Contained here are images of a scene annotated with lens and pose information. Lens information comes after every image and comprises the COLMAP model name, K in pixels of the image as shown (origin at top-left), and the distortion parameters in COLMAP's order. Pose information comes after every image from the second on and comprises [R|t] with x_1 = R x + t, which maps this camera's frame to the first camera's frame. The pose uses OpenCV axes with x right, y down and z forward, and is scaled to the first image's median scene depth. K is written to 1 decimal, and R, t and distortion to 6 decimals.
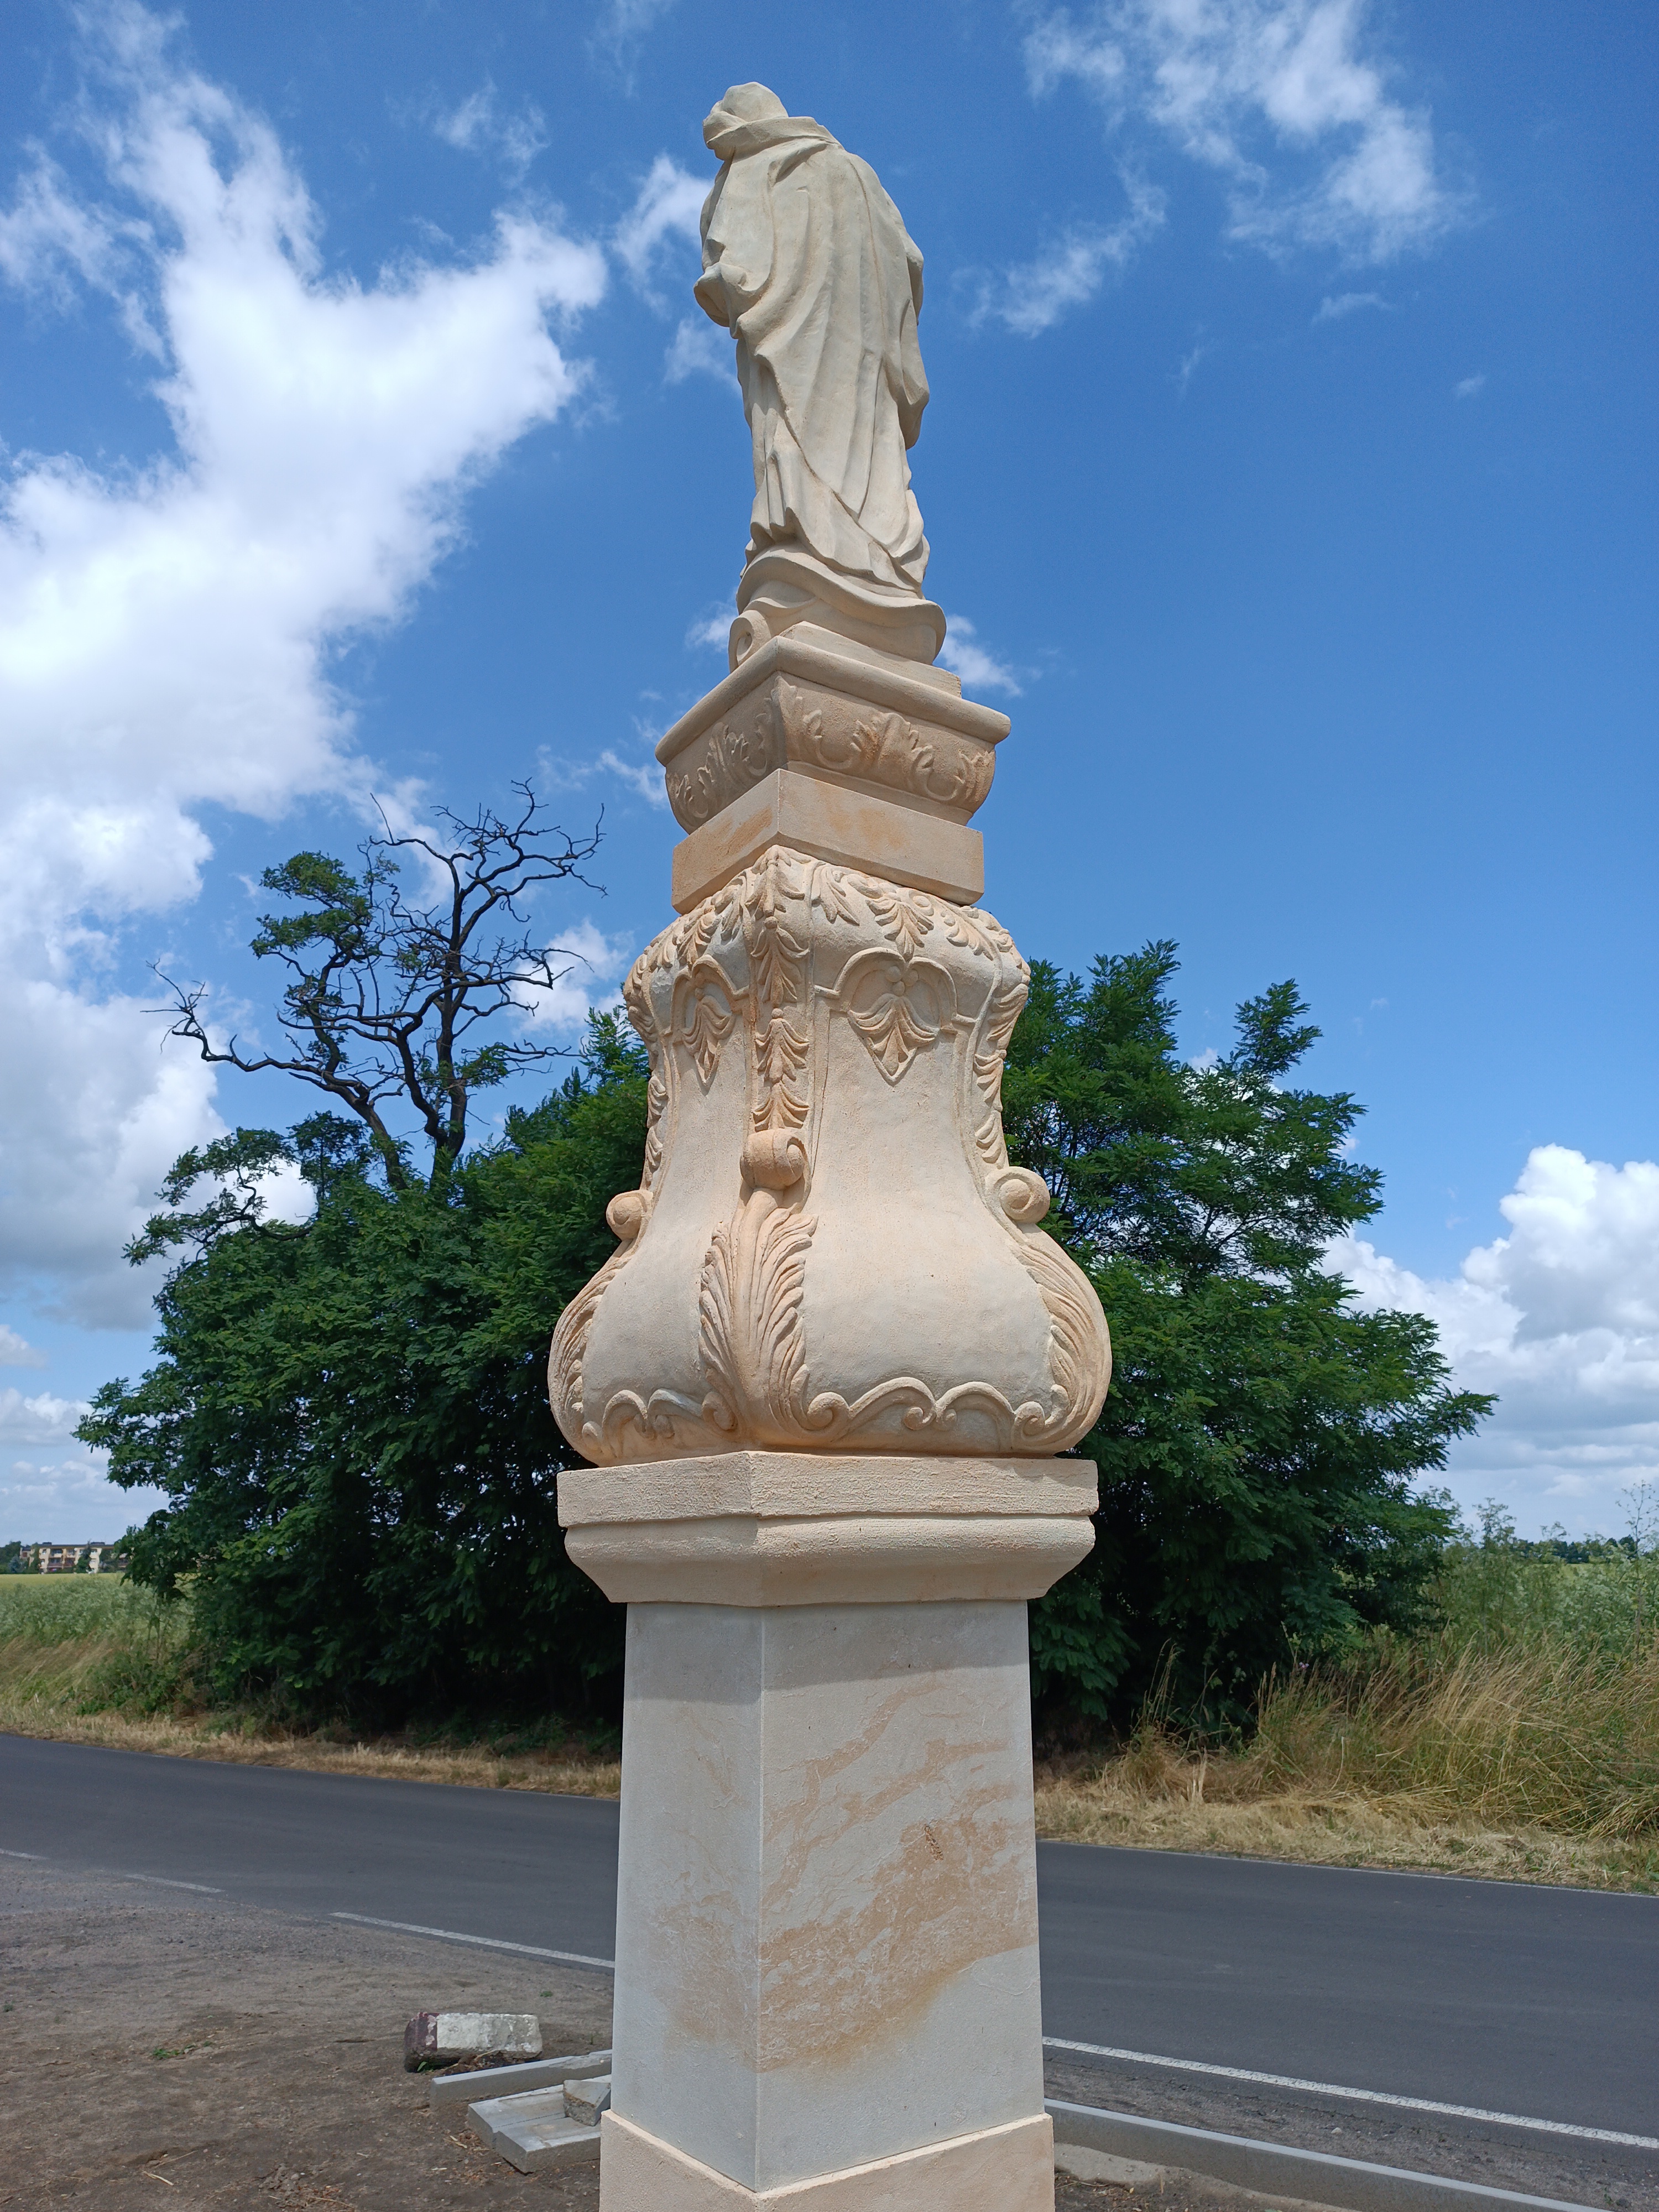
lens RADIAL K [[1589.3, 0, 829.5], [0, 1589.3, 1106.0], [0, 0, 1]] dist [0.008868, -0.006569]
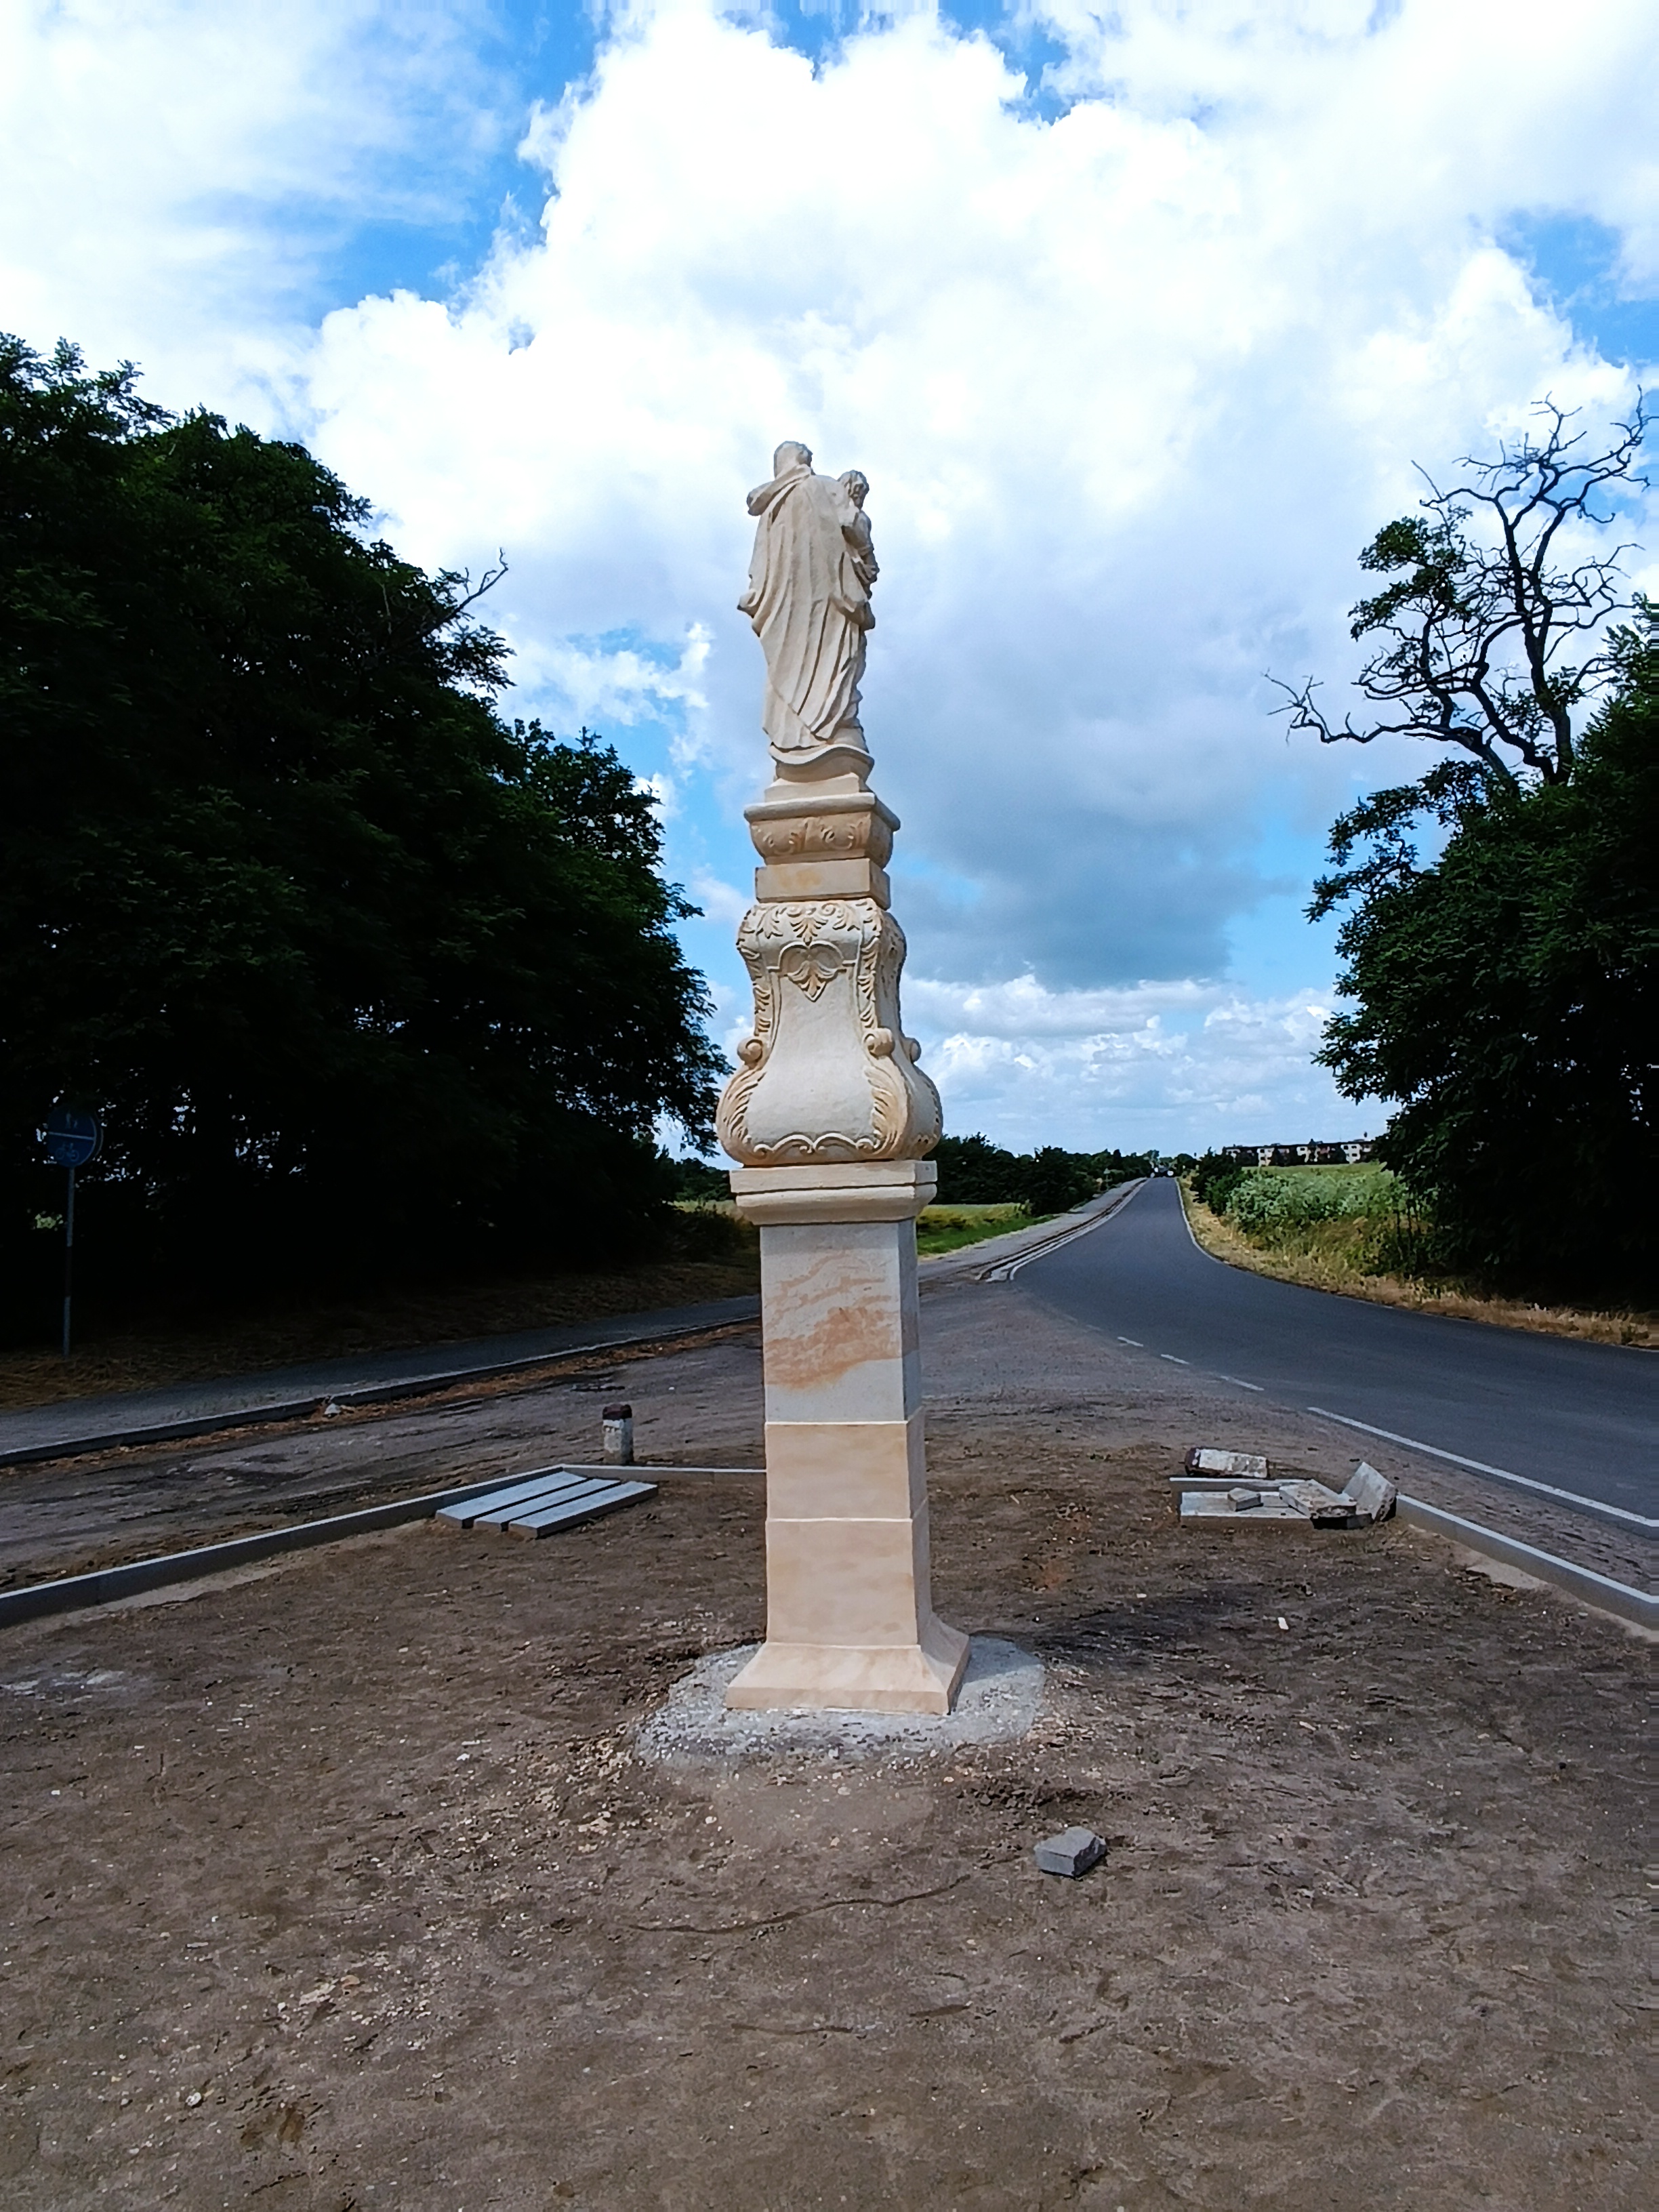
lens RADIAL K [[1610.0, 0, 867.8], [0, 1610.0, 1084.6], [0, 0, 1]] dist [-0.045655, 0.046537]
pose [[0.663472, -0.059214, -0.745854, 0.713560], [0.237380, 0.962021, 0.134784, -0.076103], [0.709546, -0.266477, 0.652330, -0.184318]]
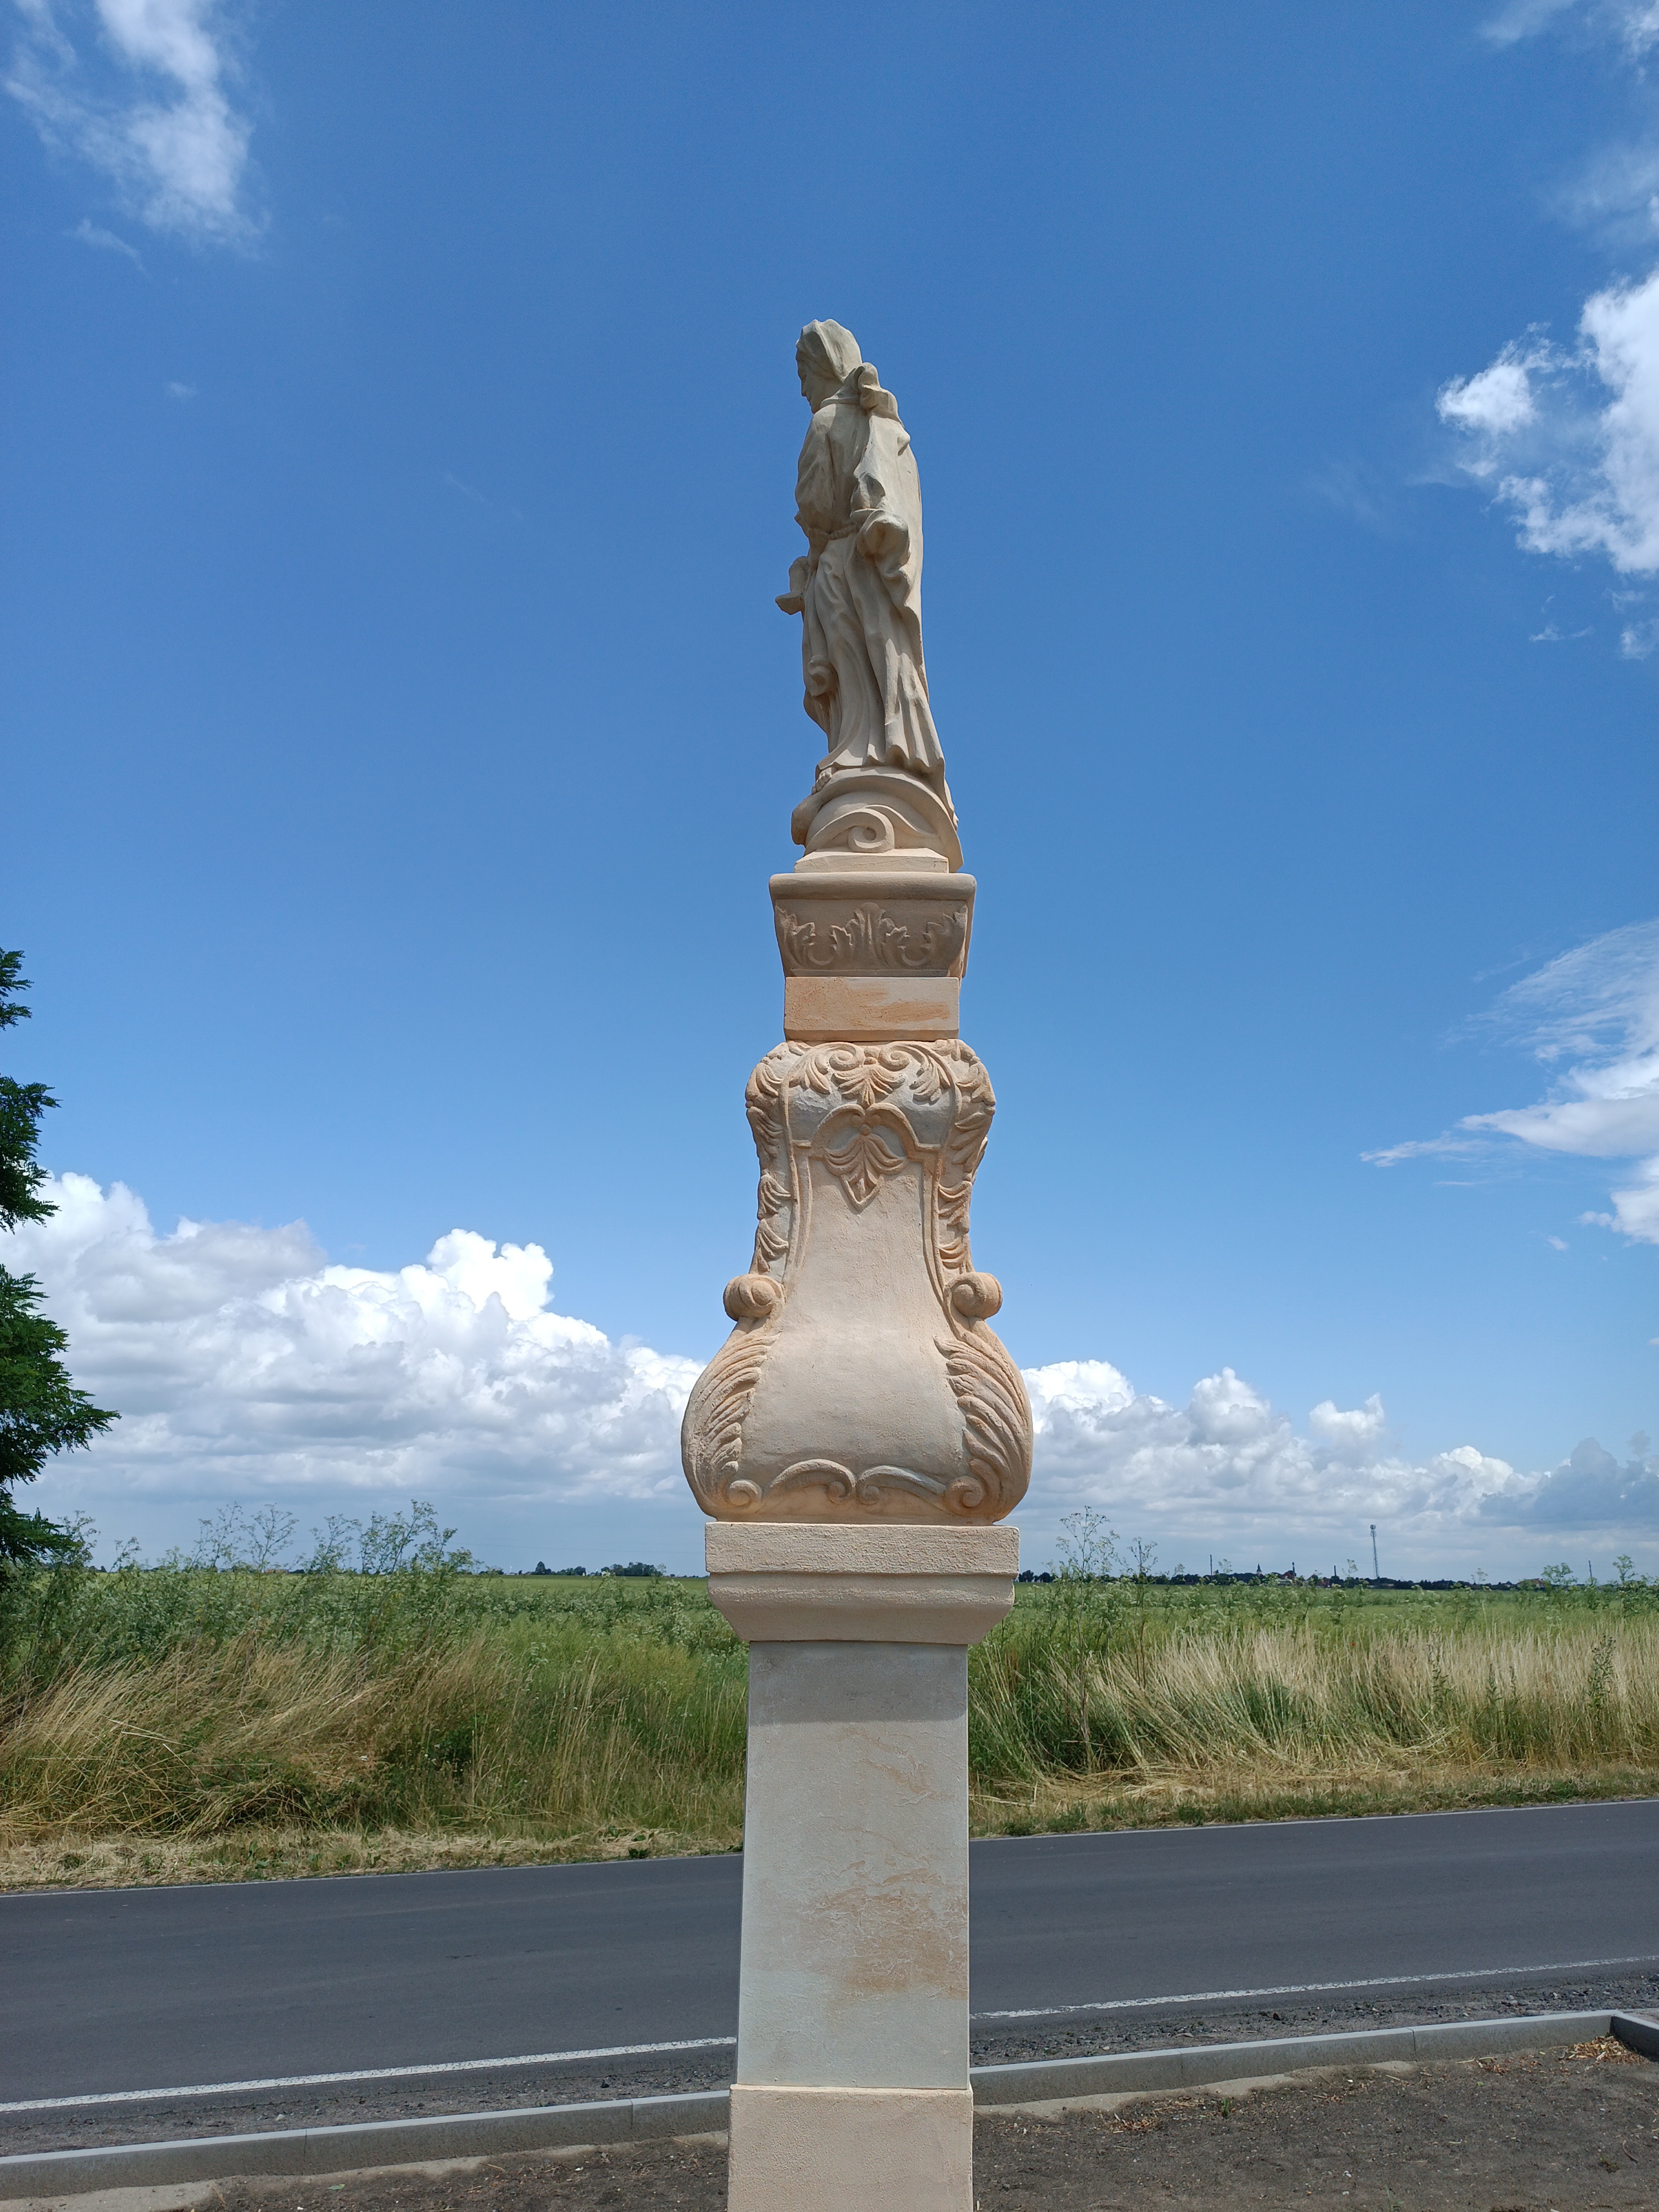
lens RADIAL K [[1581.5, 0, 828.6], [0, 1581.5, 1137.8], [0, 0, 1]] dist [0.026631, -0.002534]
pose [[0.597458, 0.232332, 0.767506, -0.413512], [-0.242694, 0.964611, -0.103075, 0.026485], [-0.764293, -0.124686, 0.632700, 0.110054]]
